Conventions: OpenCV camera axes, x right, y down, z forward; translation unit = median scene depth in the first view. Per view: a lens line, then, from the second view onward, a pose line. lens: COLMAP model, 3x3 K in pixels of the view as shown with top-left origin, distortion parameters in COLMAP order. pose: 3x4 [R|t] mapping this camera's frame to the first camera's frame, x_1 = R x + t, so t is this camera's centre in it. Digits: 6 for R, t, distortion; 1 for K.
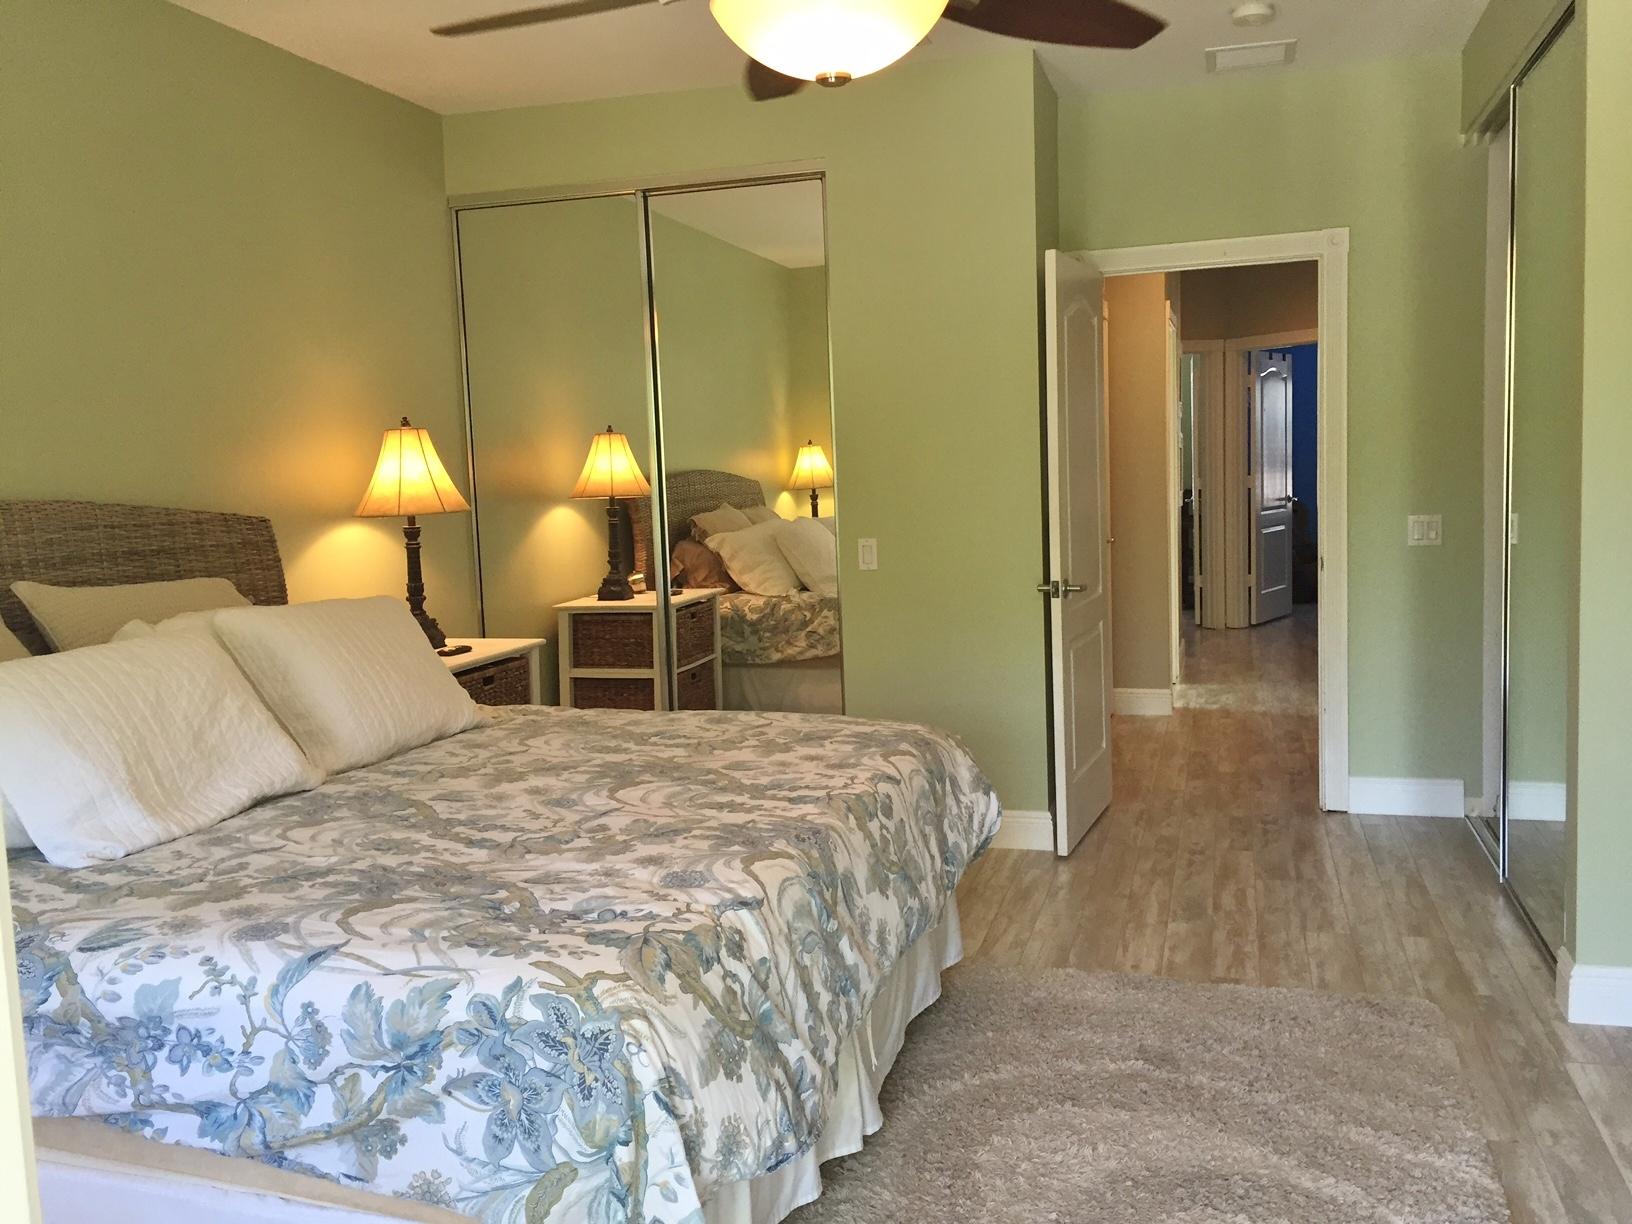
lens RADIAL K [[1411.8, 0, 816.0], [0, 1411.8, 612.0], [0, 0, 1]] dist [0.009431, 0.004401]
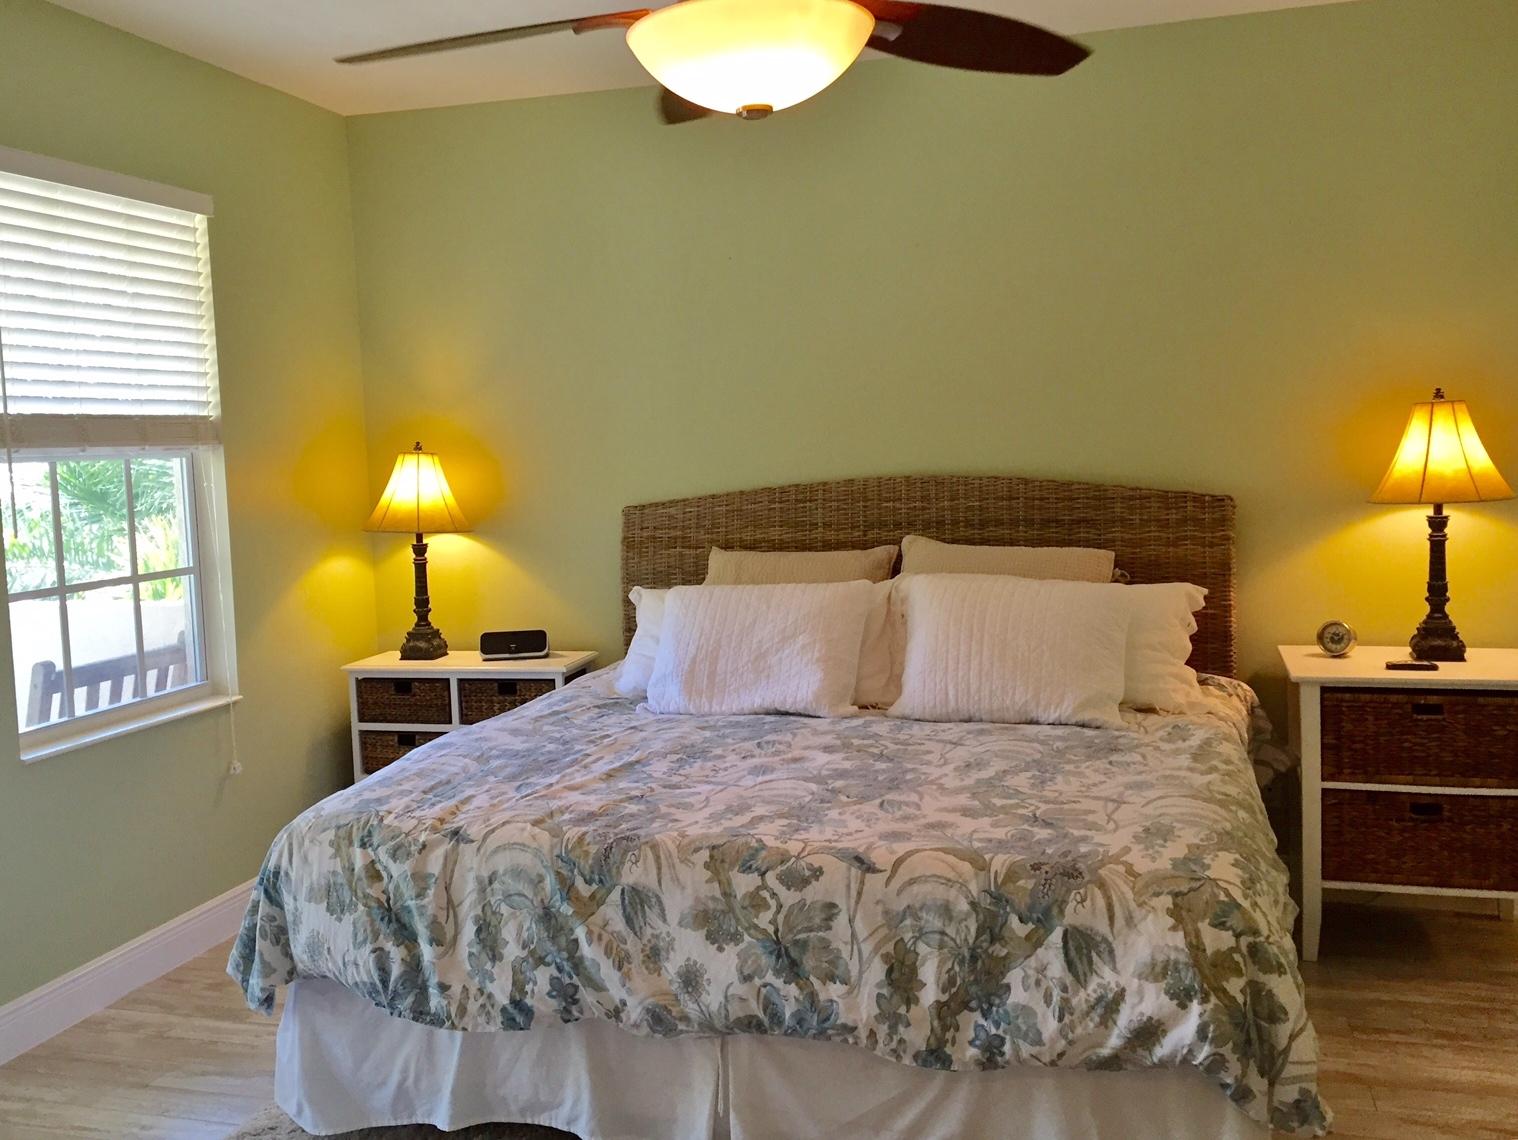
lens RADIAL K [[1313.2, 0, 759.0], [0, 1313.2, 570.0], [0, 0, 1]] dist [0.009431, 0.004401]
pose [[0.079424, 0.113391, -0.990371, 0.618452], [-0.086731, 0.990528, 0.106453, -0.099977], [0.993061, 0.077441, 0.088506, 0.675456]]
